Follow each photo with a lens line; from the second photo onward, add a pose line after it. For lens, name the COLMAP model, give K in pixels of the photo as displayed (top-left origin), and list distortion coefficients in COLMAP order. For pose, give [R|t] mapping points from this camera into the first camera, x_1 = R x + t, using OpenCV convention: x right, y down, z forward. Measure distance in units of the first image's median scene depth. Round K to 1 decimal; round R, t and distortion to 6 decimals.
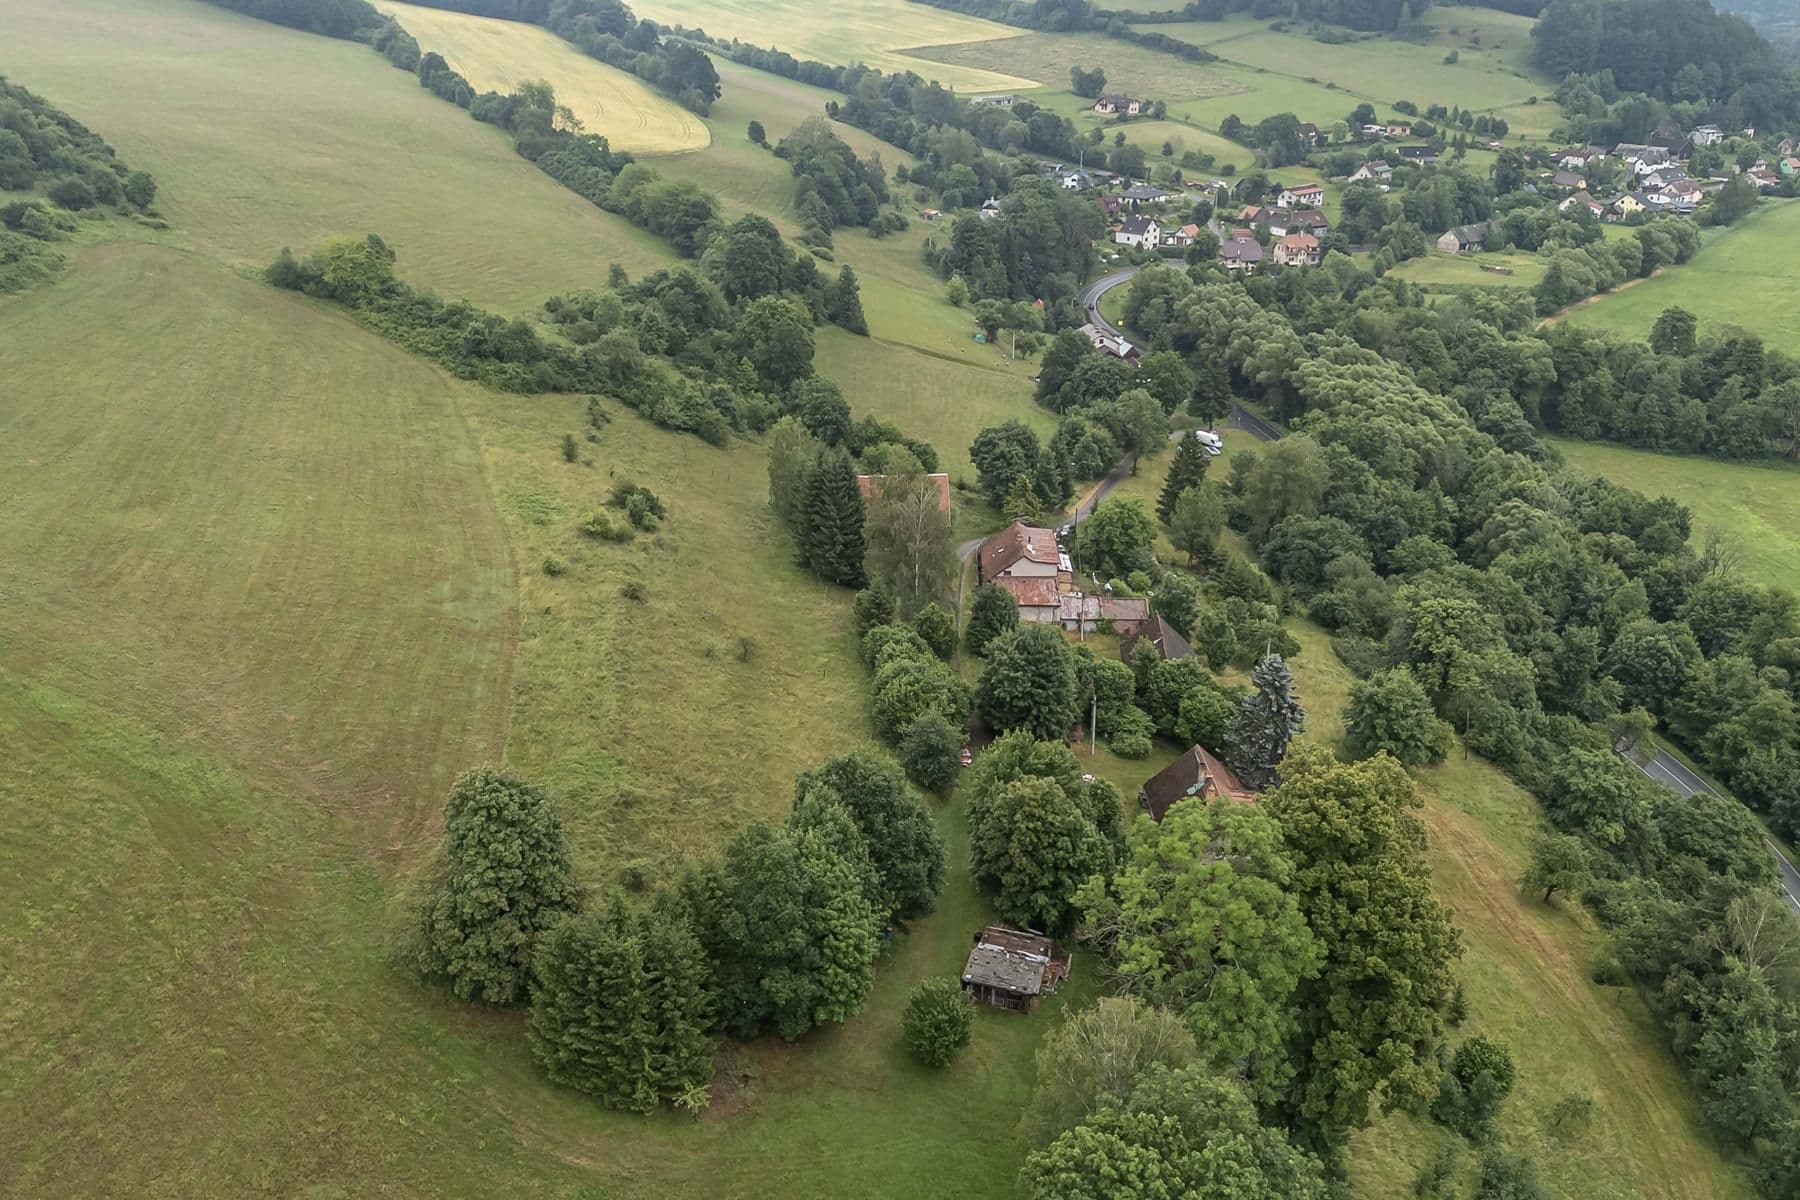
lens RADIAL K [[1576.6, 0, 897.9], [0, 1576.6, 607.9], [0, 0, 1]] dist [0.084714, -0.099186]
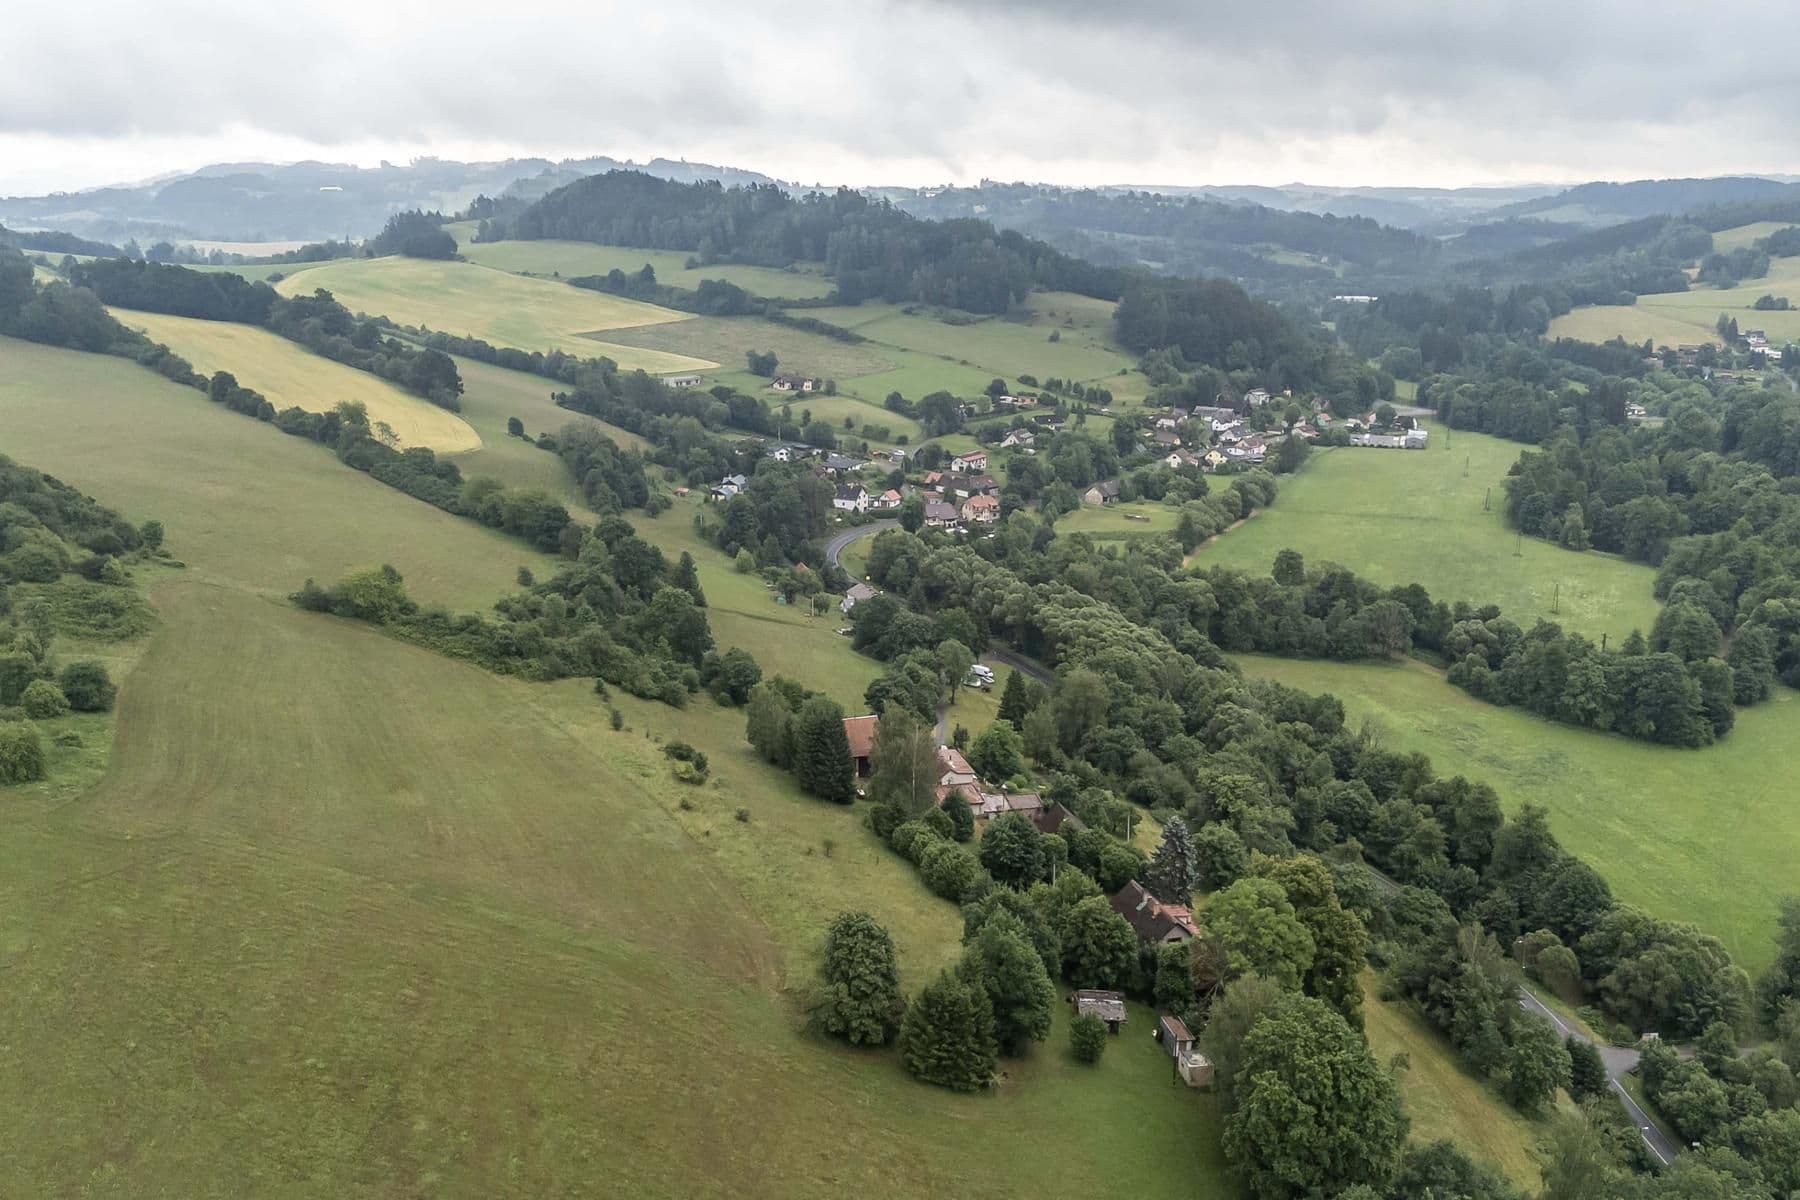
lens RADIAL K [[1576.6, 0, 899.1], [0, 1576.6, 611.7], [0, 0, 1]] dist [0.084714, -0.099186]
pose [[0.967337, -0.062184, 0.245749, -0.171763], [0.095585, 0.987362, -0.126409, 0.000460], [-0.234783, 0.145770, 0.961056, -0.207494]]
